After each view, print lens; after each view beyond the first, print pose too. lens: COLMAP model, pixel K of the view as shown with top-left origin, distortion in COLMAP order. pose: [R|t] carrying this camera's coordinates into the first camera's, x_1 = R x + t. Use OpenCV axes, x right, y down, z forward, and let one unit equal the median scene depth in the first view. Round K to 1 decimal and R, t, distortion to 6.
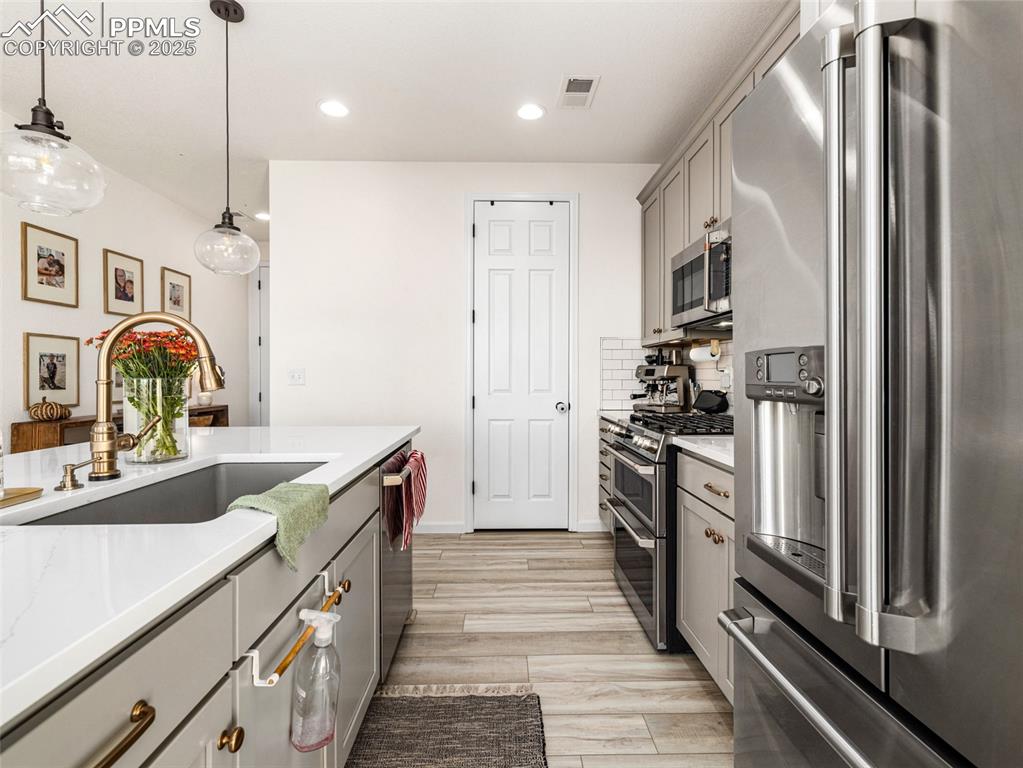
lens RADIAL K [[485.4, 0, 523.0], [0, 485.4, 384.7], [0, 0, 1]] dist [0.005195, -0.000771]
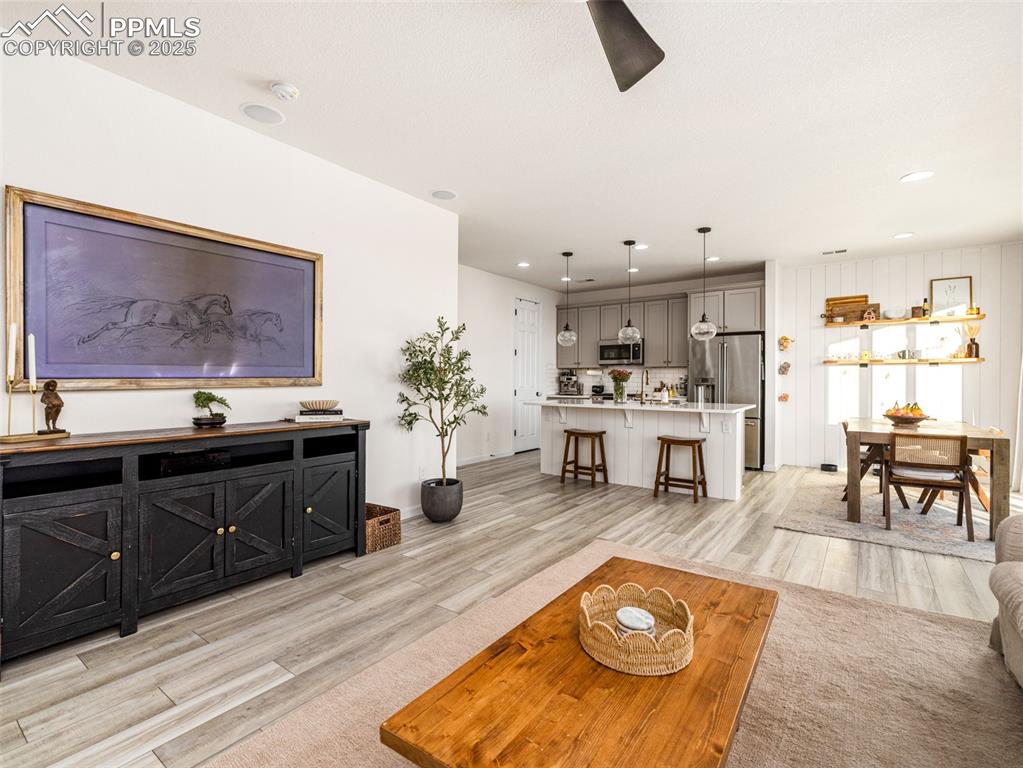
lens RADIAL K [[485.4, 0, 513.7], [0, 485.4, 378.3], [0, 0, 1]] dist [0.005195, -0.000771]
pose [[0.617264, 0.004987, 0.786741, -2.640061], [0.009067, 0.999868, -0.013452, 0.002576], [-0.786704, 0.015437, 0.617137, -0.449470]]
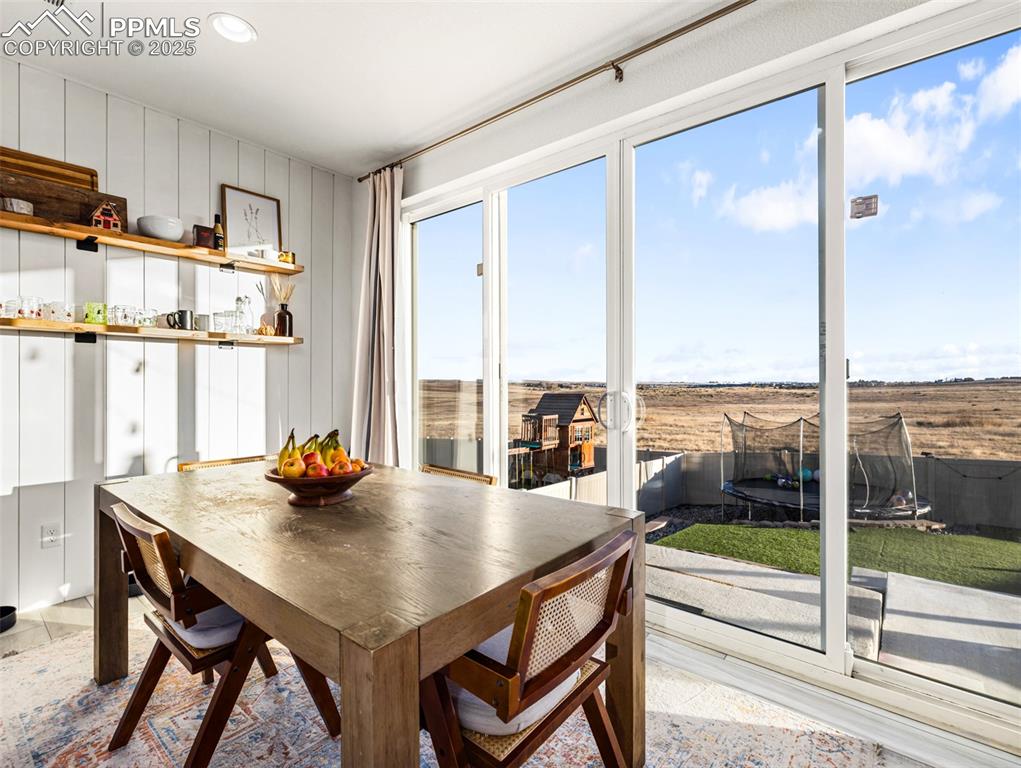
lens RADIAL K [[483.3, 0, 516.1], [0, 483.3, 380.9], [0, 0, 1]] dist [-0.003133, 0.000460]
pose [[-0.744564, -0.002300, 0.667548, -0.857594], [0.009653, 0.999852, 0.014213, 0.004790], [-0.667482, 0.017026, -0.744432, -0.156470]]
